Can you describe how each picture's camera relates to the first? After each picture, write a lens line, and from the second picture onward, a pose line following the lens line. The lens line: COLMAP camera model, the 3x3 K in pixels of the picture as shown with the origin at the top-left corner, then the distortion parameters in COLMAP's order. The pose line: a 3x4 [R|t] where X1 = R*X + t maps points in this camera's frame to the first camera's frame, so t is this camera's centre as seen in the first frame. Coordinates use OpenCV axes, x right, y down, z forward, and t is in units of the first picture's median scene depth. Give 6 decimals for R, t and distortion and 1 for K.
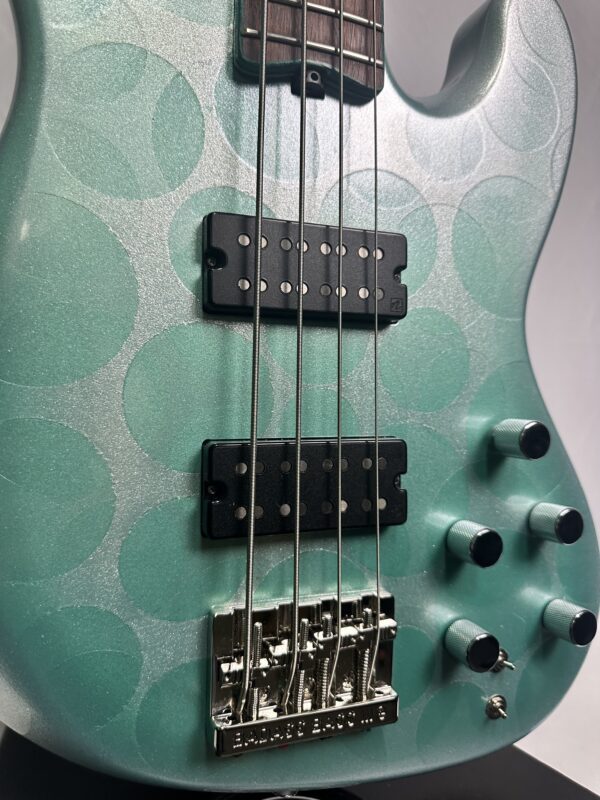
lens RADIAL K [[573.1, 0, 296.6], [0, 573.1, 399.8], [0, 0, 1]] dist [0.016870, -0.047546]
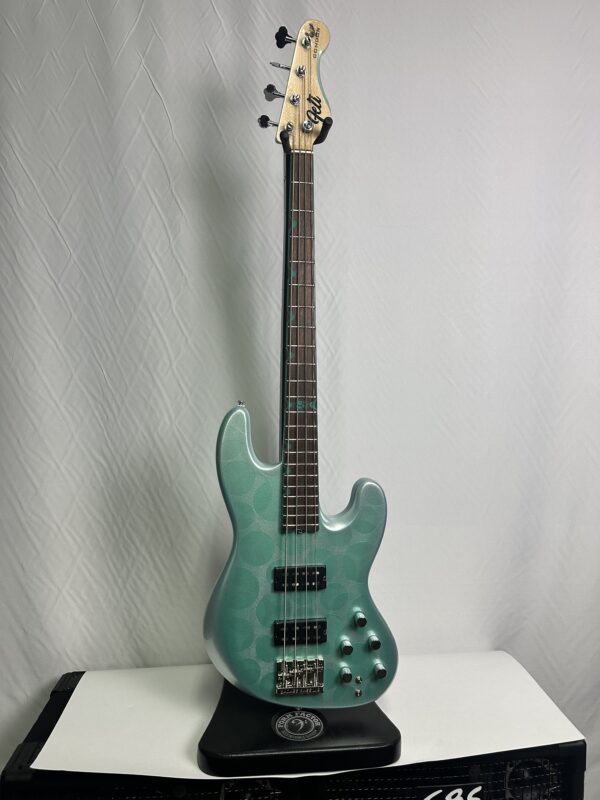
lens RADIAL K [[573.1, 0, 299.3], [0, 573.1, 398.3], [0, 0, 1]] dist [0.016870, -0.047546]
pose [[0.971321, -0.019301, -0.236986, 1.067795], [0.012139, 0.999425, -0.031644, -1.450554], [0.237460, 0.027860, 0.970998, -3.167307]]
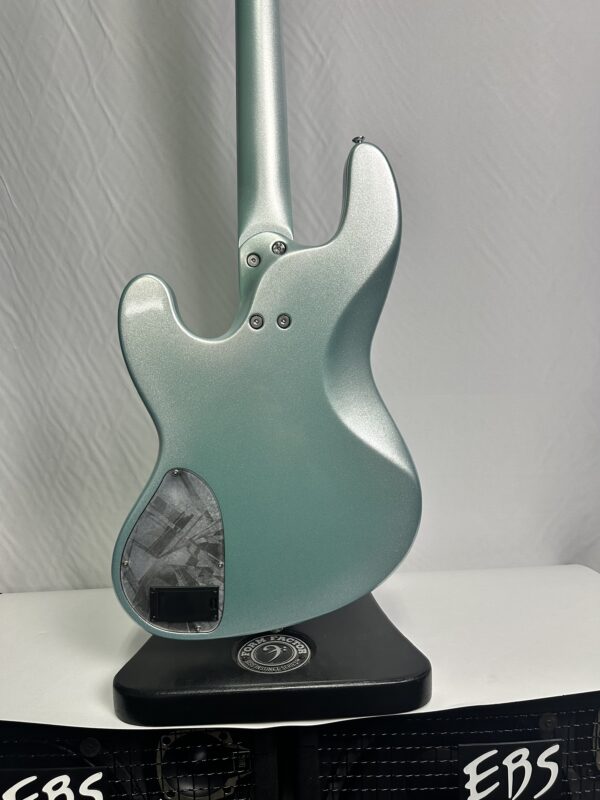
lens RADIAL K [[573.1, 0, 289.0], [0, 573.1, 412.1], [0, 0, 1]] dist [0.016870, -0.047546]
pose [[0.955181, -0.028631, -0.294633, 0.936792], [0.037767, 0.998965, 0.025362, -0.363393], [0.293602, -0.035352, 0.955274, -1.529928]]
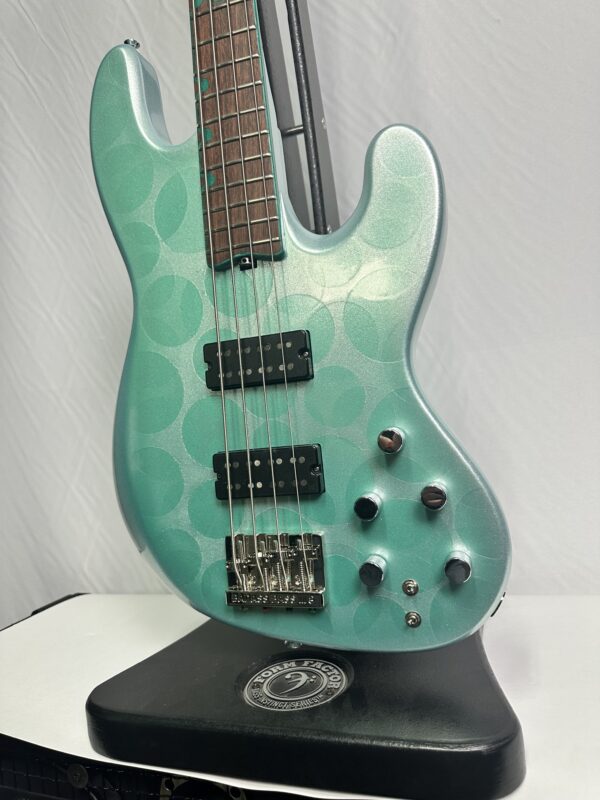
lens RADIAL K [[573.1, 0, 297.5], [0, 573.1, 406.3], [0, 0, 1]] dist [0.016870, -0.047546]
pose [[0.775526, -0.108989, -0.621837, 1.366549], [0.088881, 0.994024, -0.063374, 0.066569], [0.625028, -0.006122, 0.780578, -0.426863]]
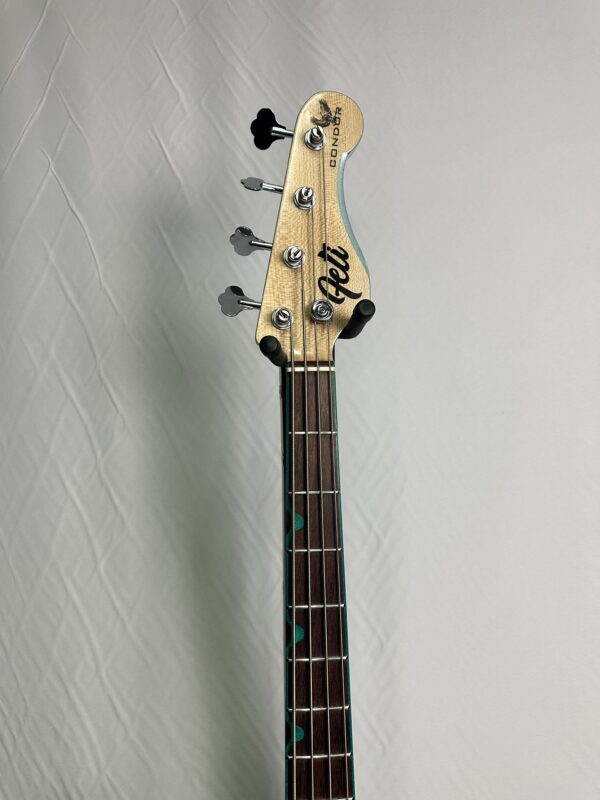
lens RADIAL K [[647.4, 0, 284.1], [0, 647.4, 422.4], [0, 0, 1]] dist [-0.013970, -0.040618]
pose [[0.950977, -0.063242, -0.302725, 0.713503], [0.030004, 0.993117, -0.113218, -2.876869], [0.307802, 0.098585, 0.946329, -1.319912]]
